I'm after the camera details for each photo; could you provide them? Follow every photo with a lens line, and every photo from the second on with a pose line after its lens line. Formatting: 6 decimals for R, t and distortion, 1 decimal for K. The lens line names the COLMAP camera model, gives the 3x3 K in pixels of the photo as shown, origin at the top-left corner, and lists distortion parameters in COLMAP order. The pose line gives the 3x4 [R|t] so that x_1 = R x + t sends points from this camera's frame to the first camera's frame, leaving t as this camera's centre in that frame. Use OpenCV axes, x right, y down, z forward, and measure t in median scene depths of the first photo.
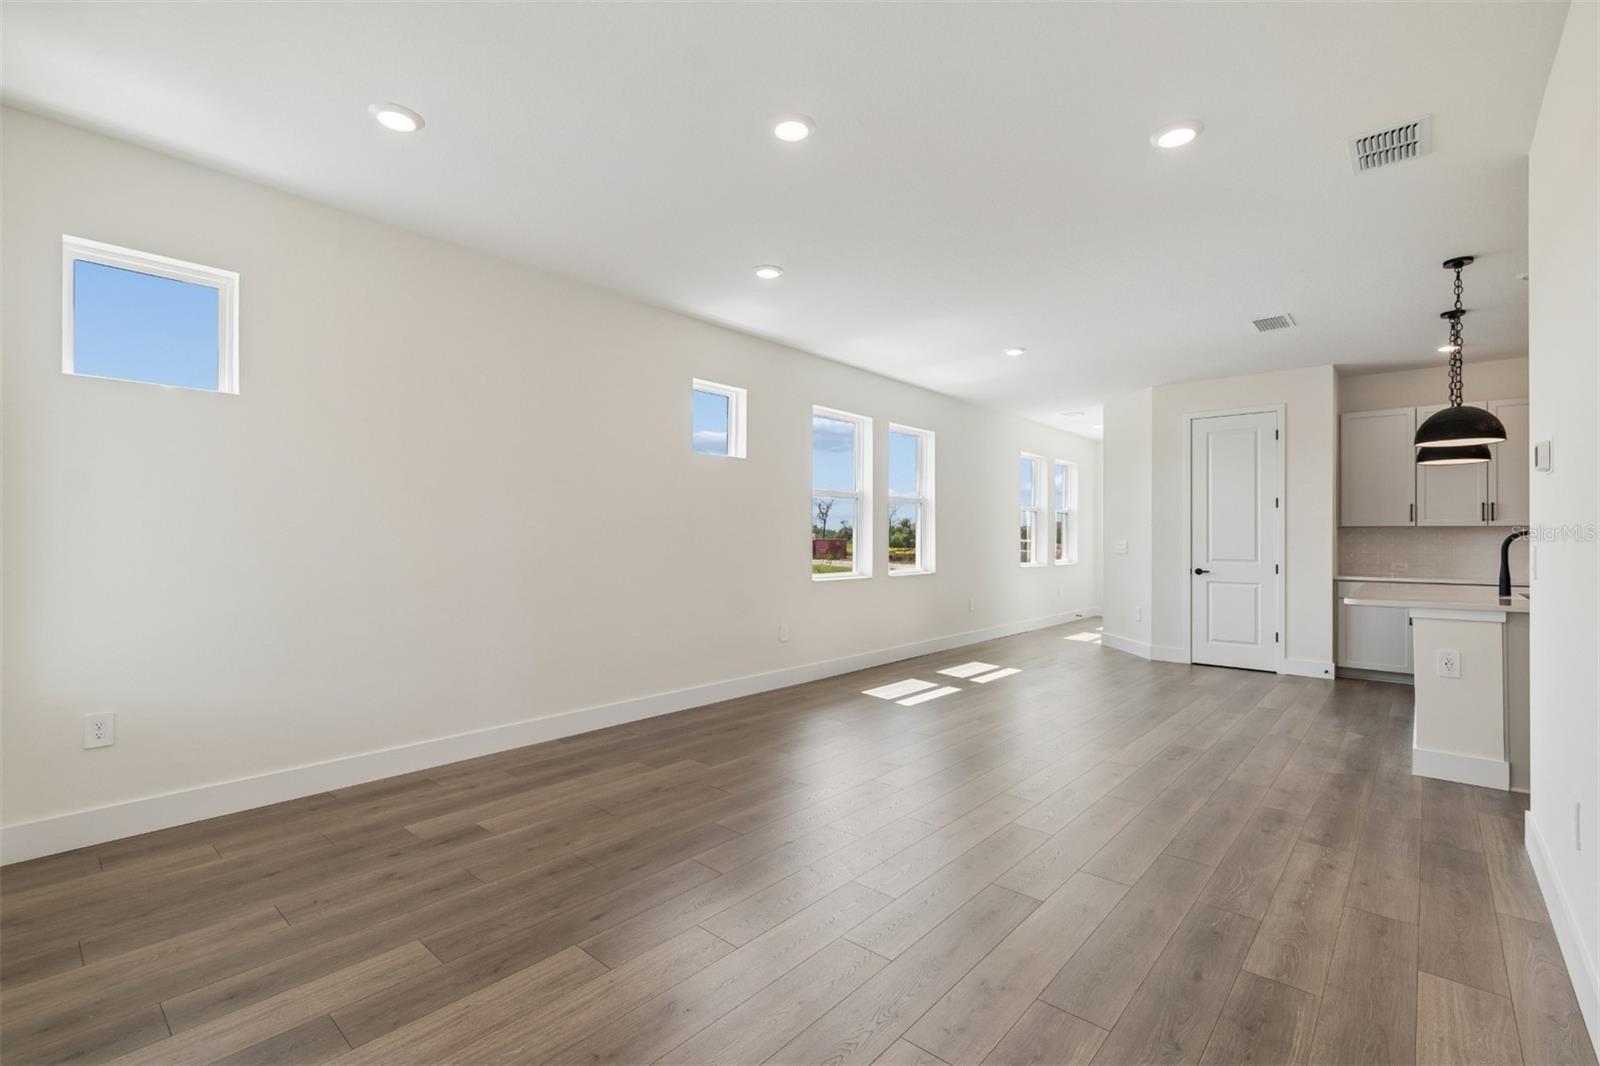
lens RADIAL K [[707.0, 0, 794.5], [0, 707.0, 532.2], [0, 0, 1]] dist [0.001247, -0.000340]
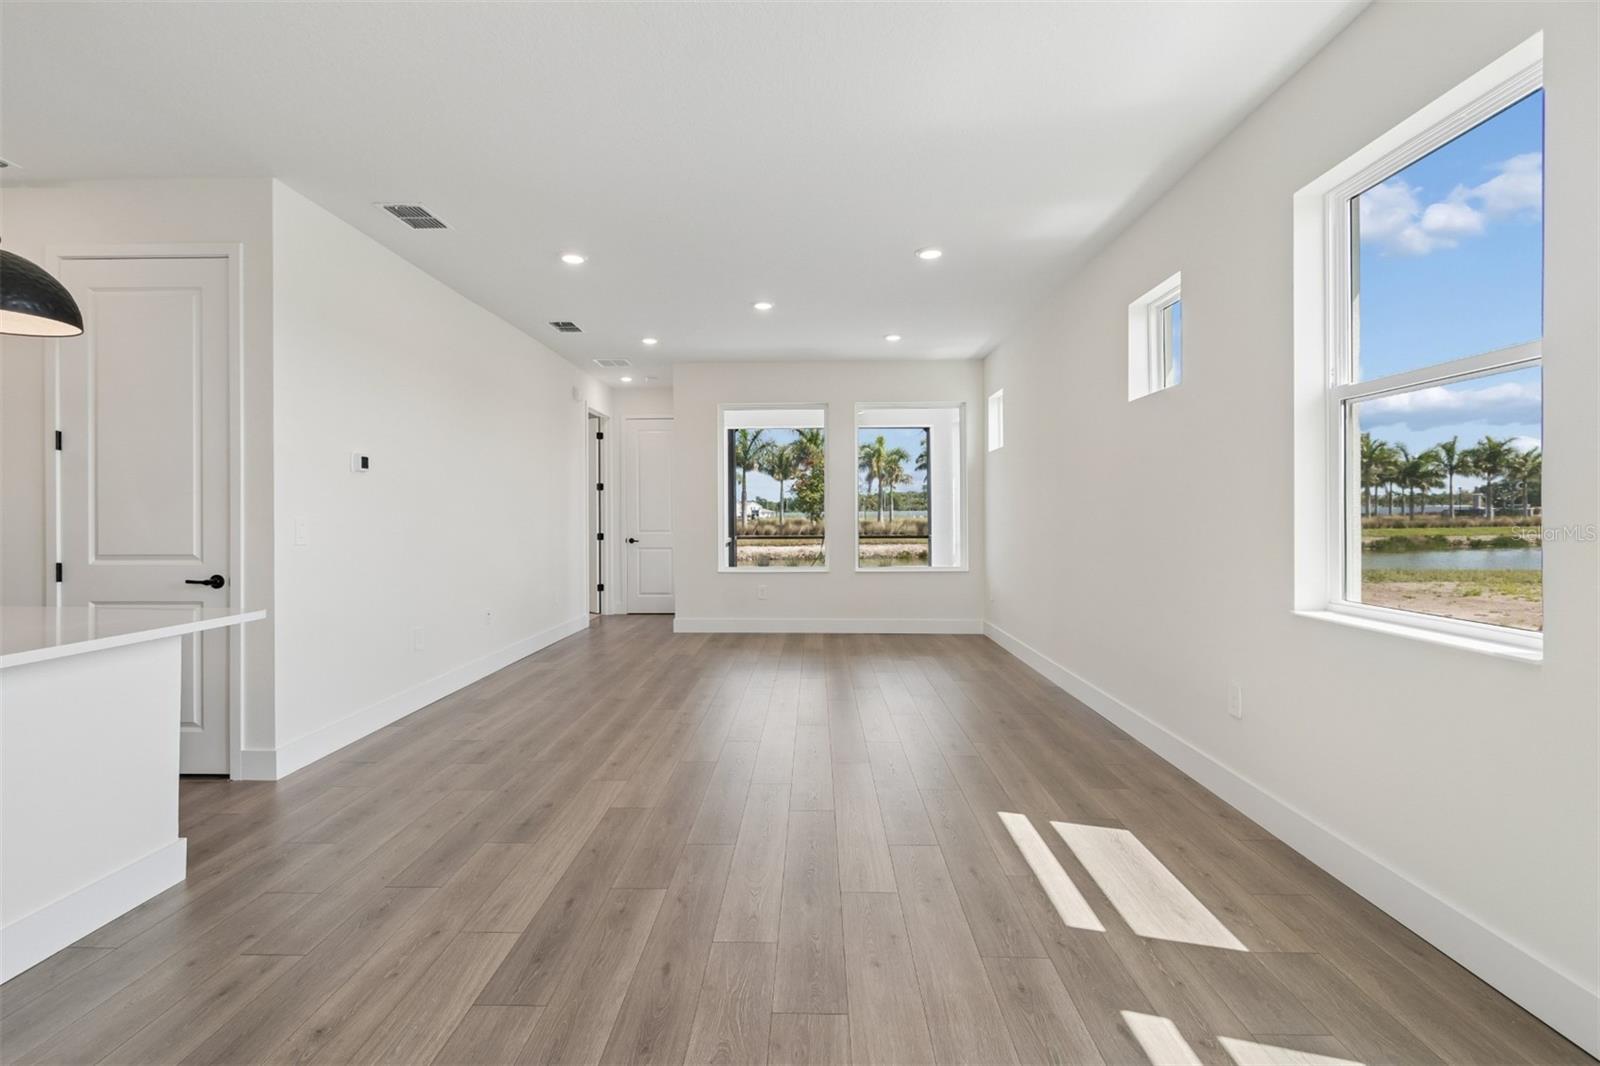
lens RADIAL K [[713.4, 0, 792.8], [0, 713.4, 516.5], [0, 0, 1]] dist [0.001502, -0.000132]
pose [[-0.765867, -0.003652, -0.642989, 0.517099], [0.004048, 0.999937, -0.010501, 0.013737], [0.642986, -0.010645, -0.765804, 1.101205]]
